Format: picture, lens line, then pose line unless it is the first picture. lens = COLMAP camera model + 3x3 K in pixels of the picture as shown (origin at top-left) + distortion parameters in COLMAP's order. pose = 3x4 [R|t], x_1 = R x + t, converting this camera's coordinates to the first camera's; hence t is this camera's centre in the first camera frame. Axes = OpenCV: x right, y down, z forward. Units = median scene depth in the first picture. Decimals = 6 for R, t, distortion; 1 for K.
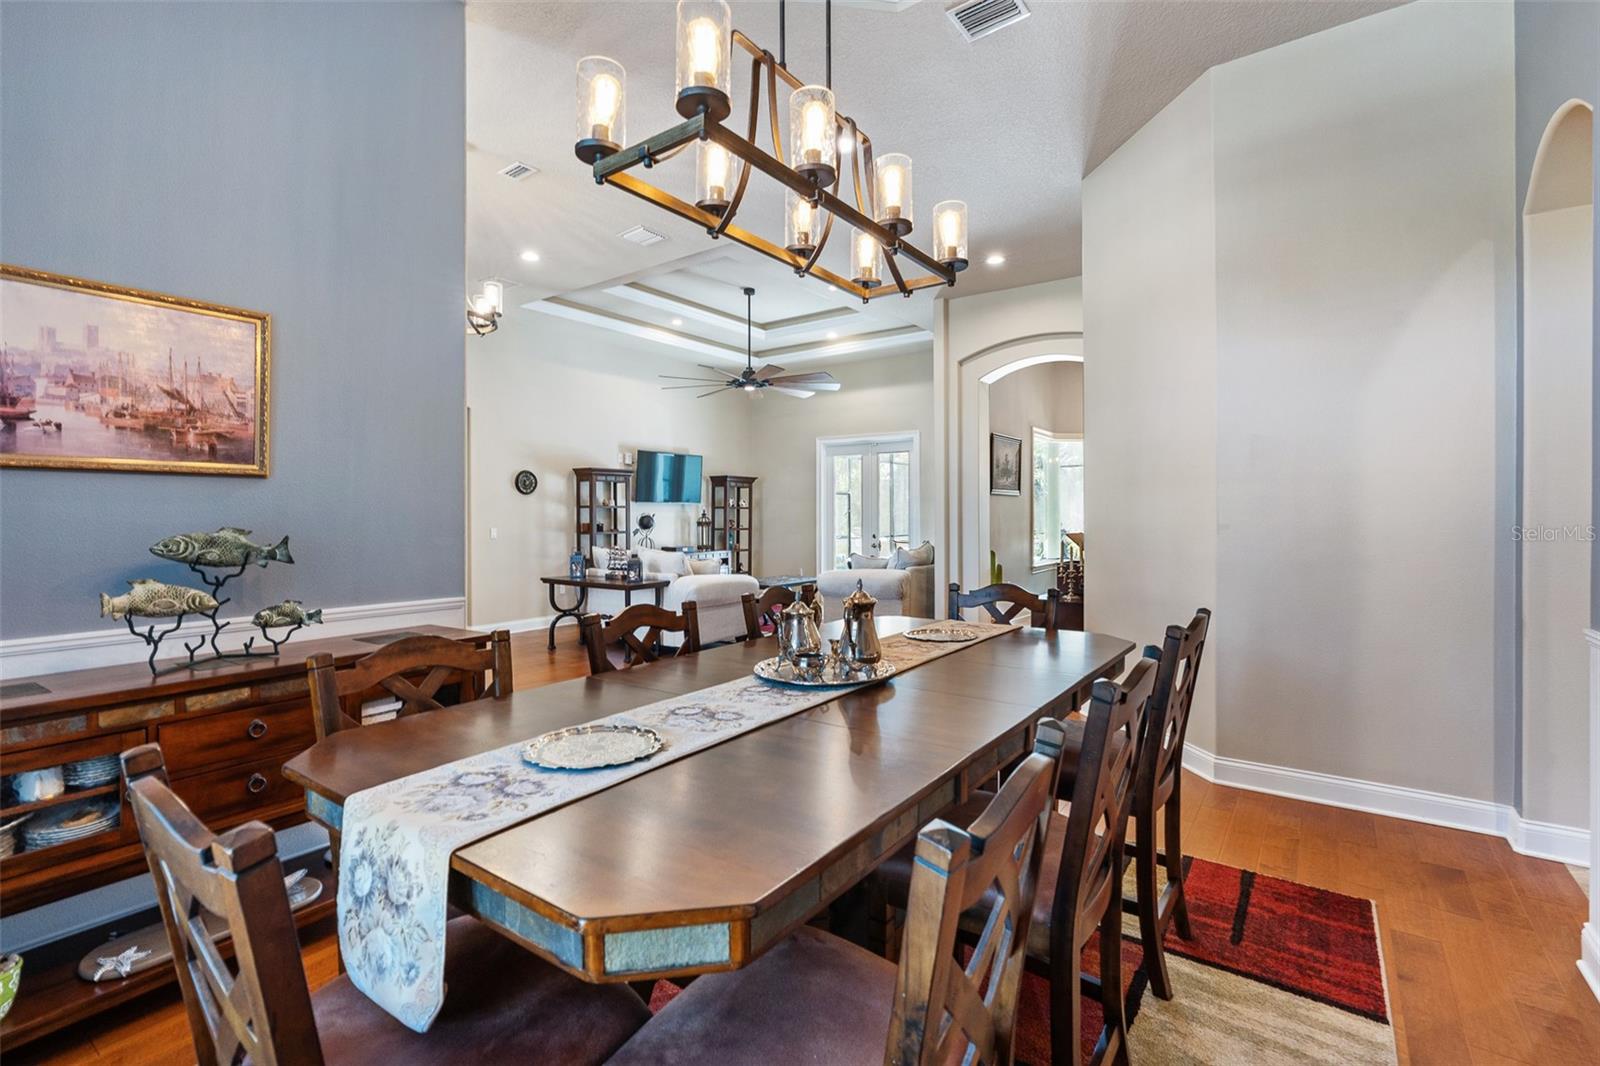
lens RADIAL K [[724.1, 0, 799.5], [0, 724.1, 523.2], [0, 0, 1]] dist [-0.006816, 0.003495]
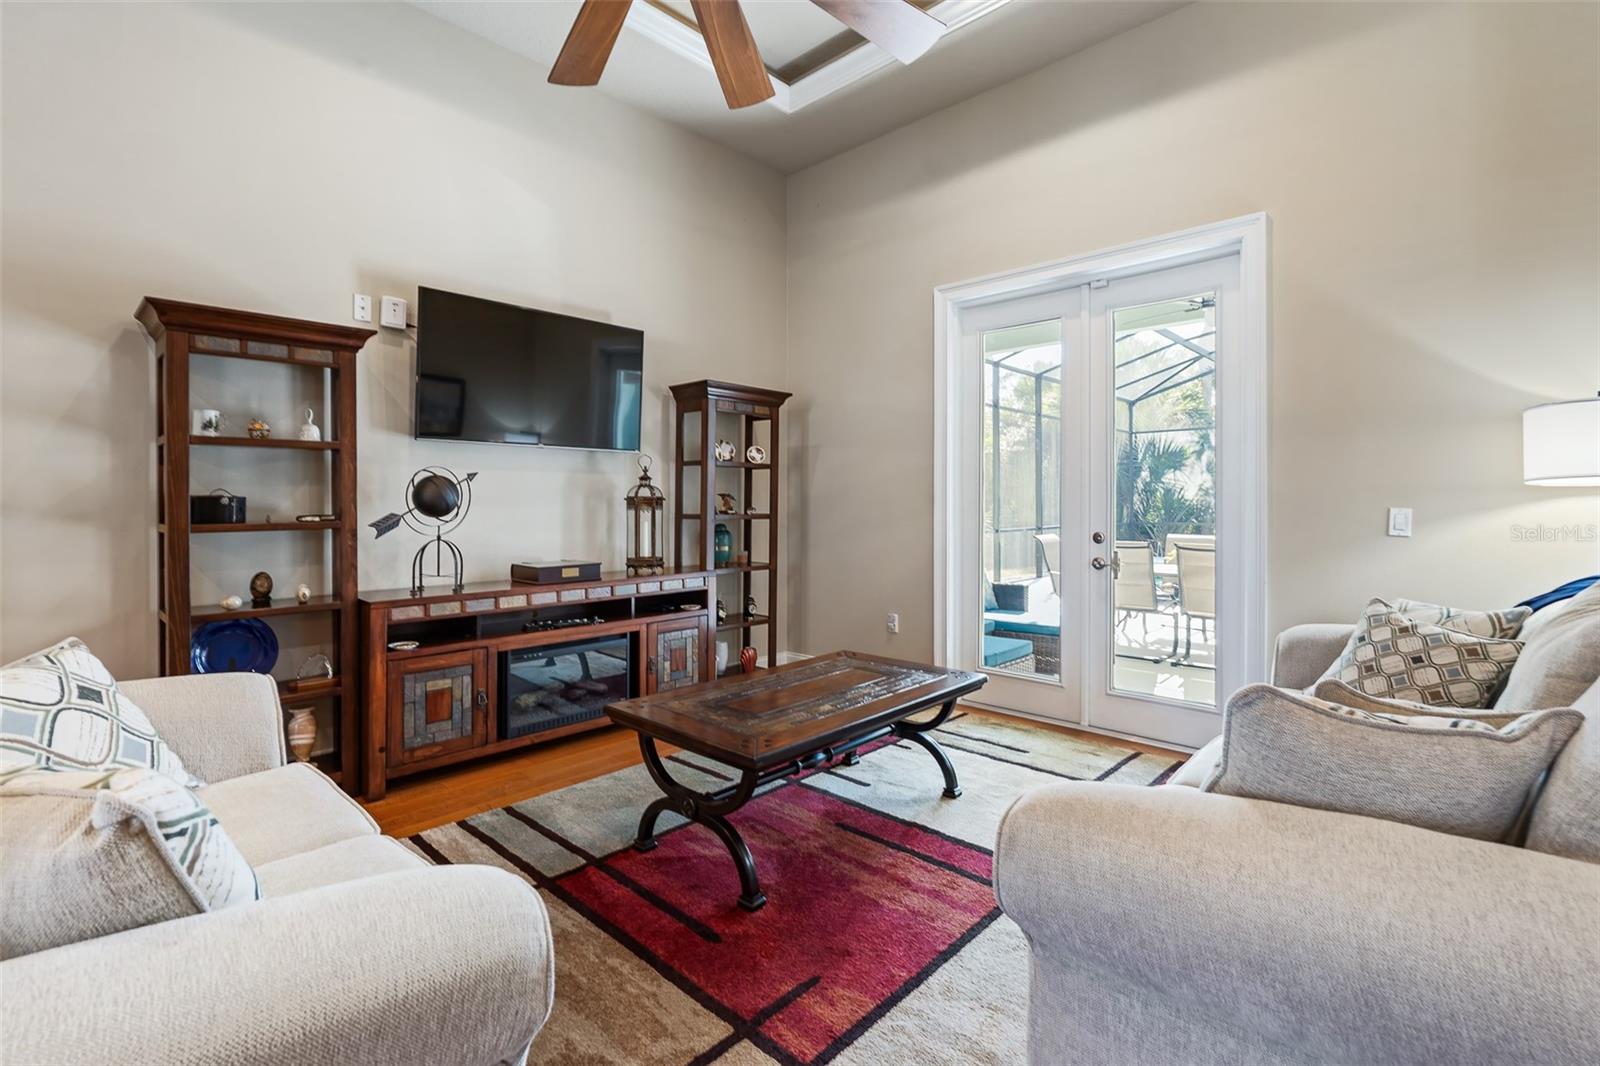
lens RADIAL K [[724.1, 0, 799.8], [0, 724.1, 516.5], [0, 0, 1]] dist [-0.006816, 0.003495]
pose [[0.991131, 0.005218, -0.132788, 0.002651], [-0.004367, 0.999968, 0.006702, 0.005045], [0.132818, -0.006062, 0.991122, 0.609021]]
